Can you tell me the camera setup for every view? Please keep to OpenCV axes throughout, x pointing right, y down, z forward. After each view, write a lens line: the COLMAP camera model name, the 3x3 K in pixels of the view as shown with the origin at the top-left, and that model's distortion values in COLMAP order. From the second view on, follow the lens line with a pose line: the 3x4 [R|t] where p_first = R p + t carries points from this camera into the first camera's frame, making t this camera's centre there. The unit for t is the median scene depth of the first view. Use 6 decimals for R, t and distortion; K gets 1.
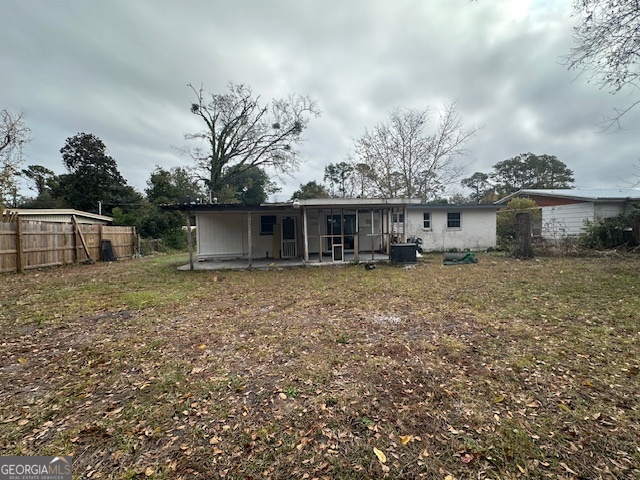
lens RADIAL K [[259.4, 0, 320.3], [0, 259.4, 238.6], [0, 0, 1]] dist [-0.001196, -0.000296]
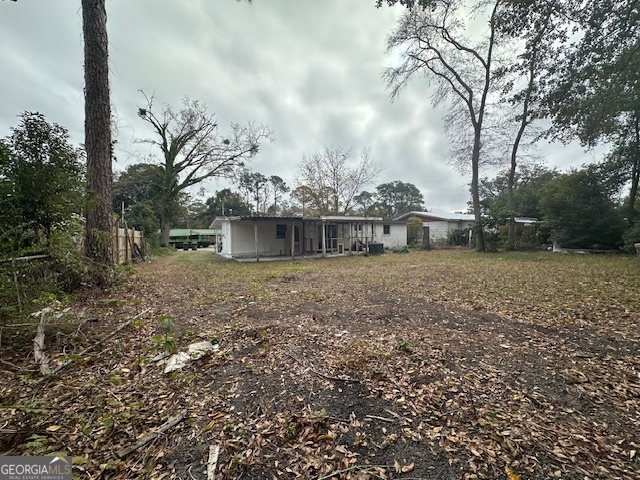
lens RADIAL K [[259.4, 0, 319.8], [0, 259.4, 240.7], [0, 0, 1]] dist [-0.001196, -0.000296]
pose [[0.918774, -0.001346, 0.394782, -0.097593], [0.009938, 0.999756, -0.019722, 0.004884], [-0.394659, 0.022043, 0.918563, -0.064288]]
